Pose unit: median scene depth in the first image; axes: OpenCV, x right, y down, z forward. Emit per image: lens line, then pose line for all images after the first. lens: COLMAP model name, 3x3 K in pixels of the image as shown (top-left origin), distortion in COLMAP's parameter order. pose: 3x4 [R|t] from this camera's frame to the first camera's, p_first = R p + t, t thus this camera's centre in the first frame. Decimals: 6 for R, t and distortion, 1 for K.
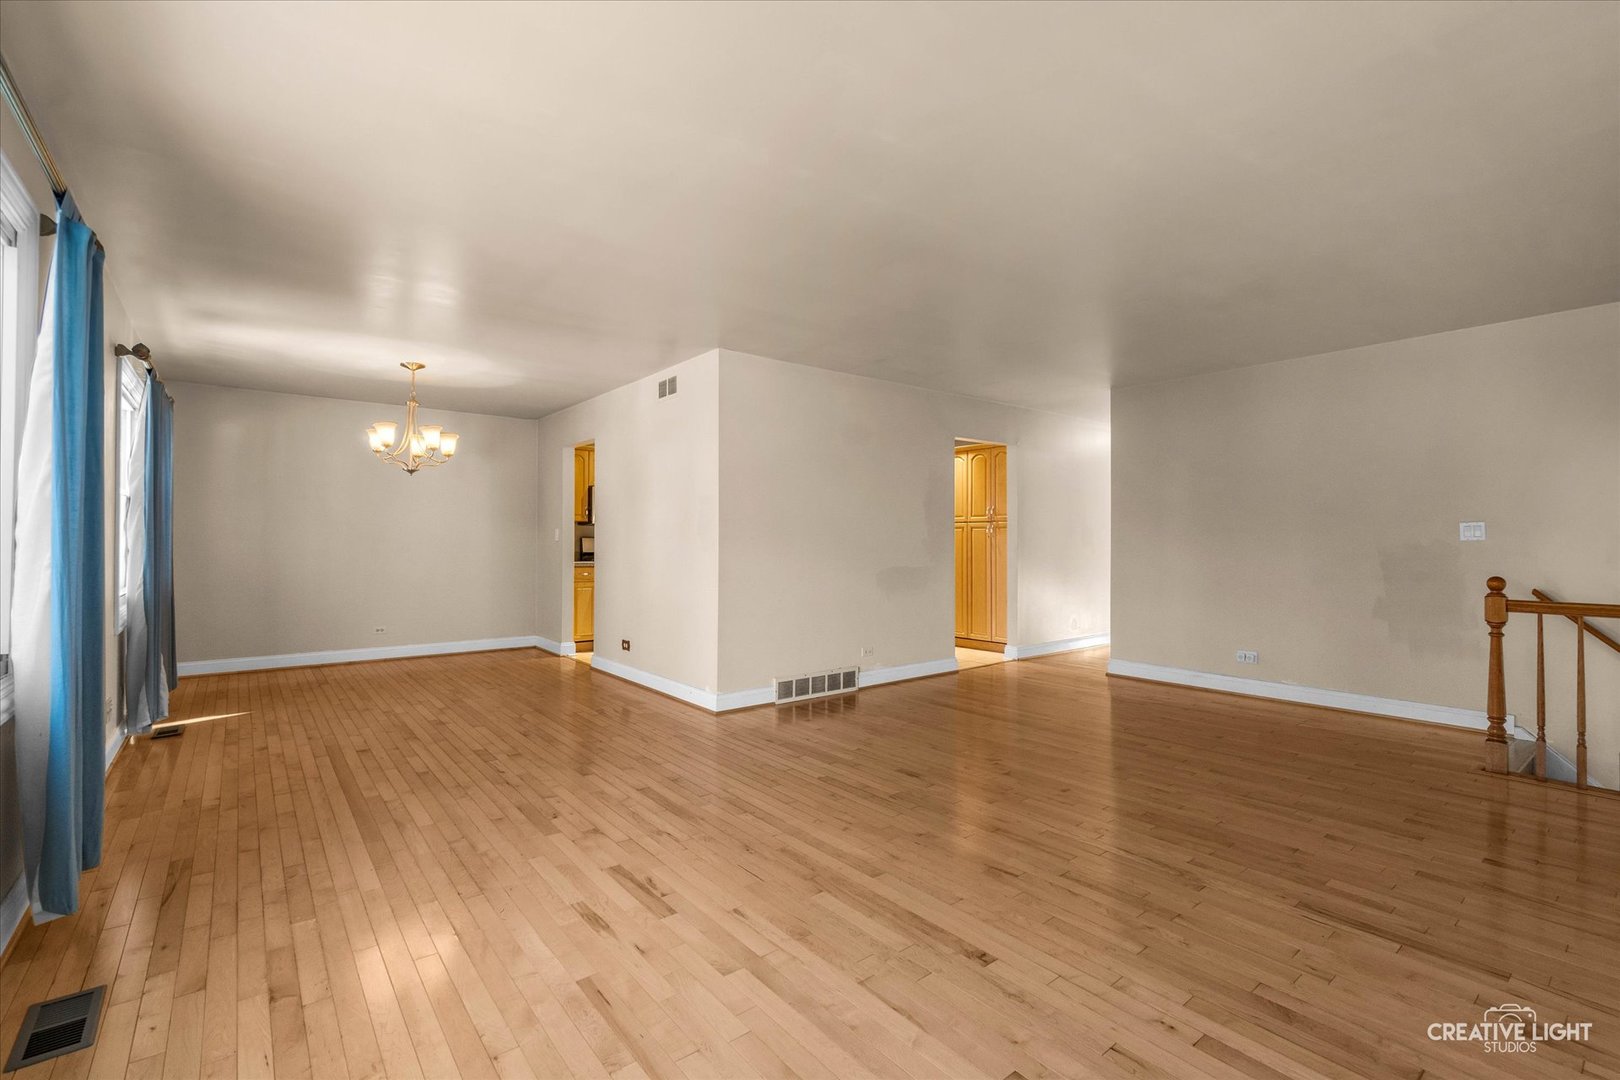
lens RADIAL K [[714.9, 0, 810.0], [0, 714.9, 540.0], [0, 0, 1]] dist [-0.002081, -0.000382]
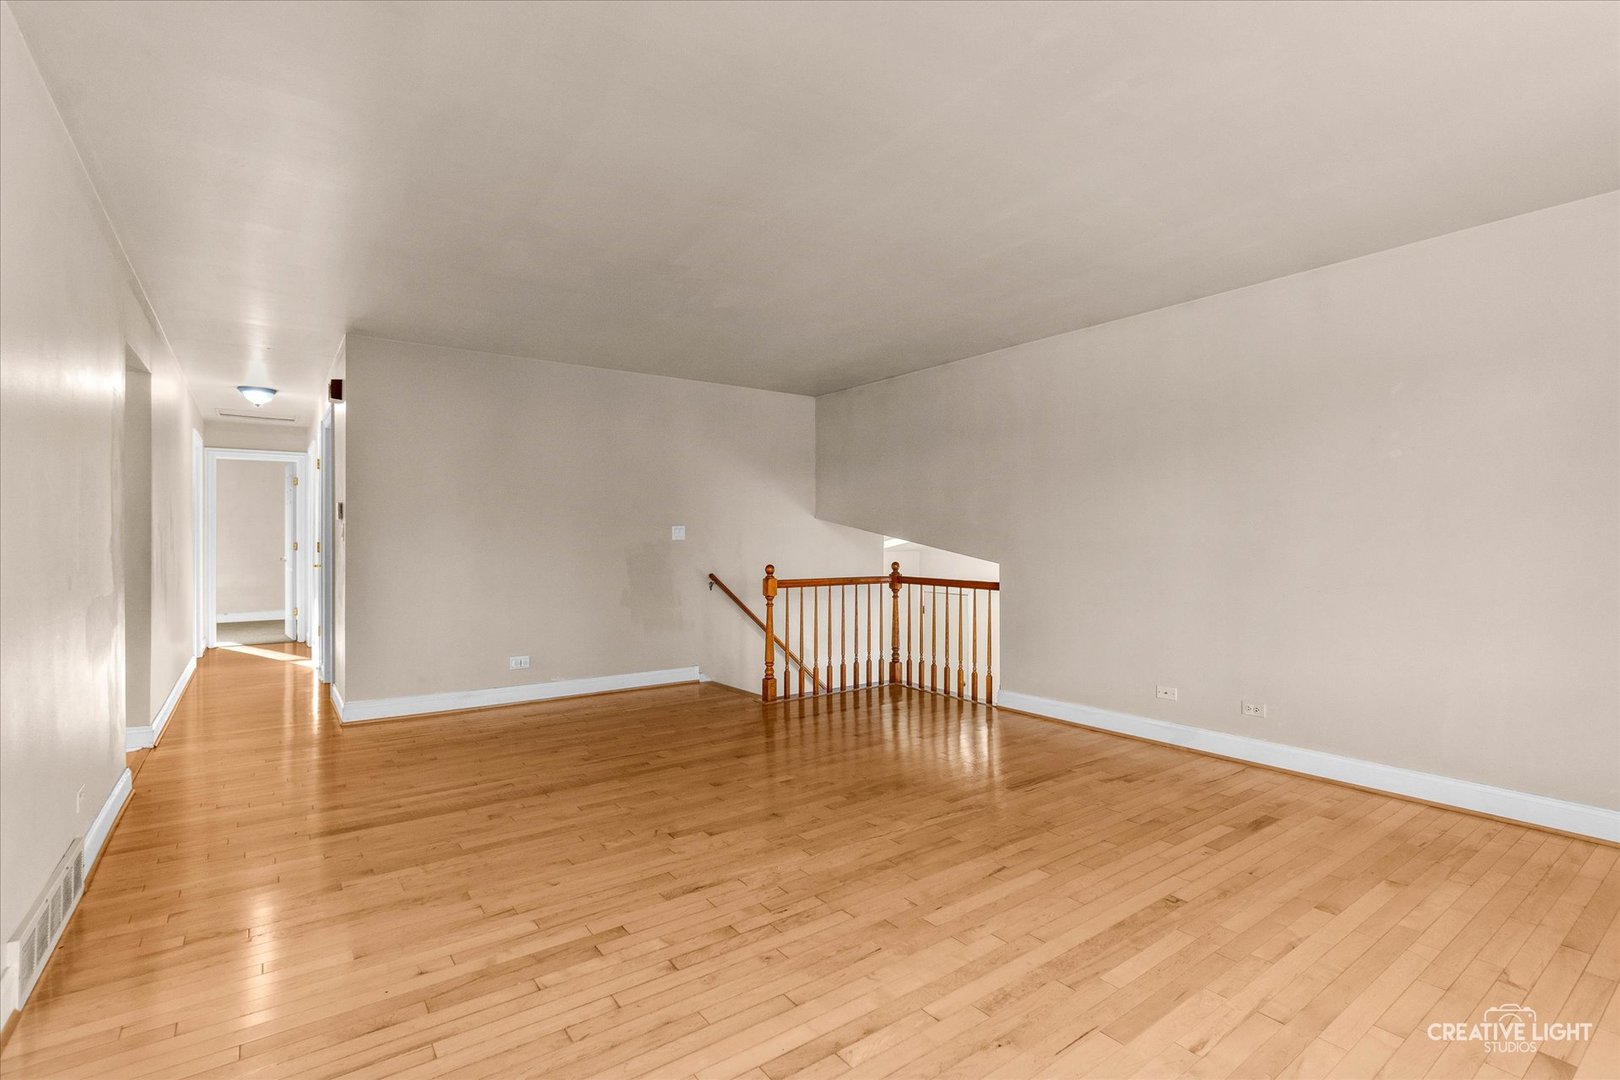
lens RADIAL K [[754.9, 0, 810.0], [0, 754.9, 540.0], [0, 0, 1]] dist [-0.002749, -0.000346]
pose [[0.041583, -0.000855, 0.999135, -0.488262], [-0.000801, 0.999999, 0.000889, 0.000213], [-0.999135, -0.000838, 0.041582, 0.749993]]
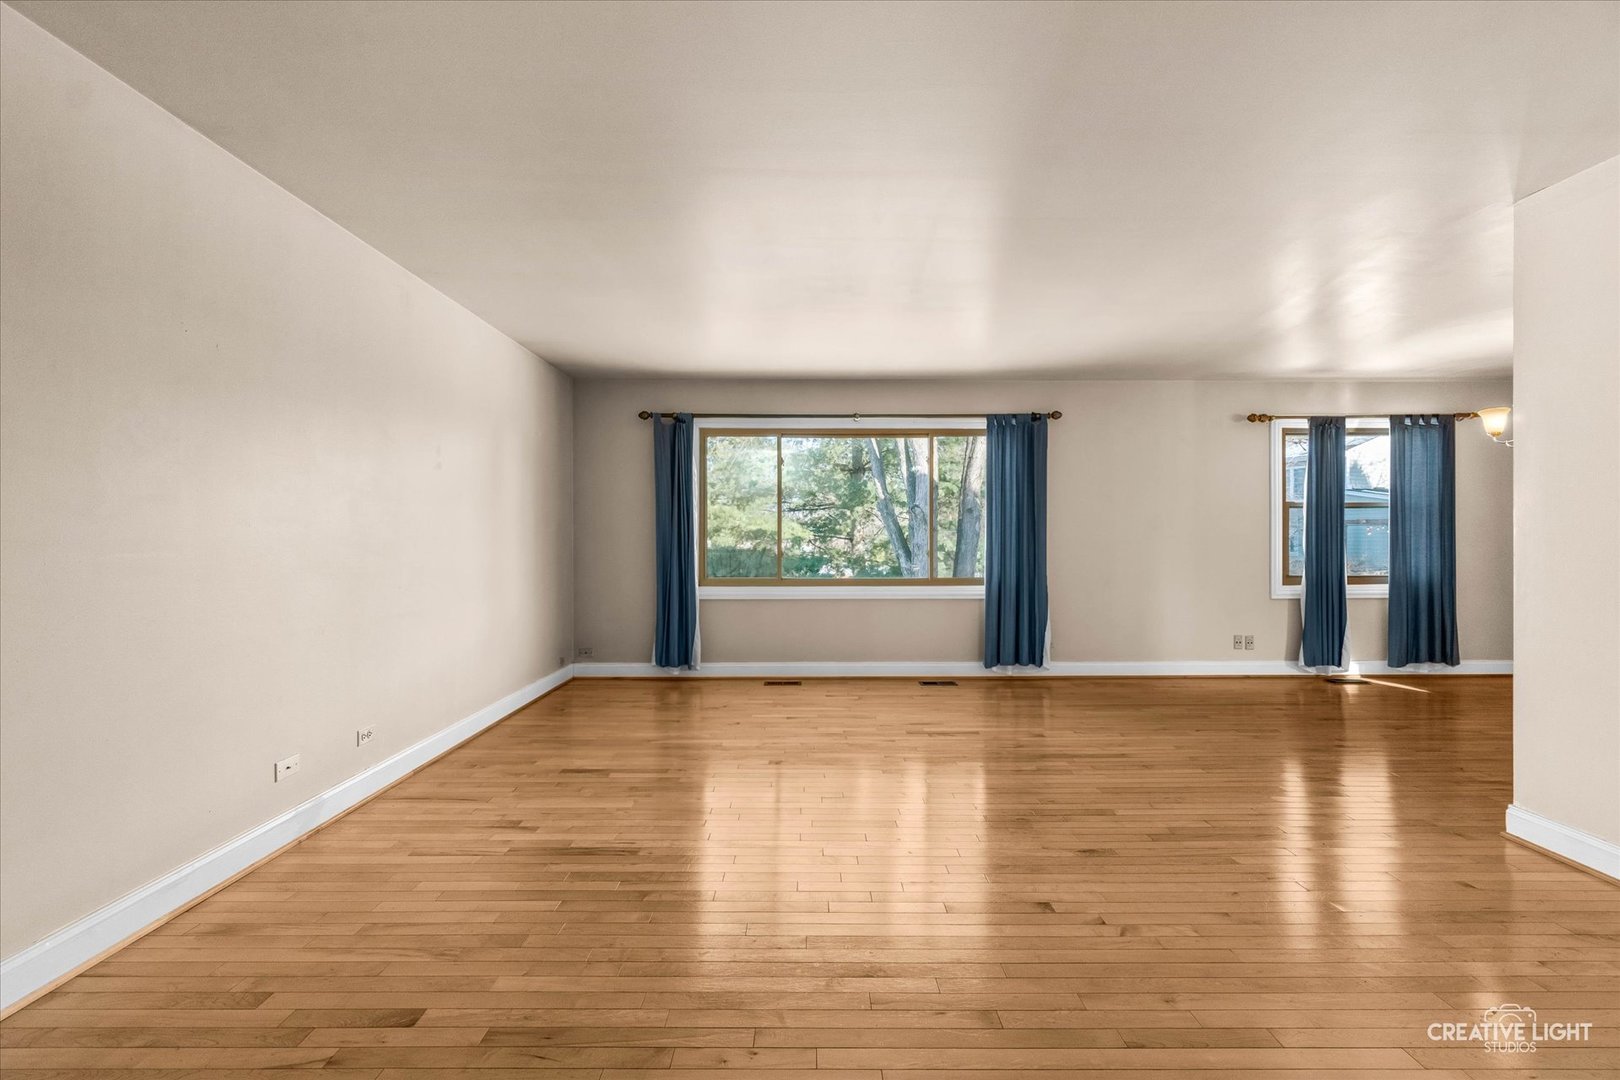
lens RADIAL K [[714.9, 0, 810.0], [0, 714.9, 540.0], [0, 0, 1]] dist [-0.002081, -0.000382]
pose [[-0.620921, 0.005992, -0.783850, 0.787106], [-0.000629, 0.999967, 0.008142, 0.000155], [0.783873, 0.005548, -0.620897, 1.075000]]
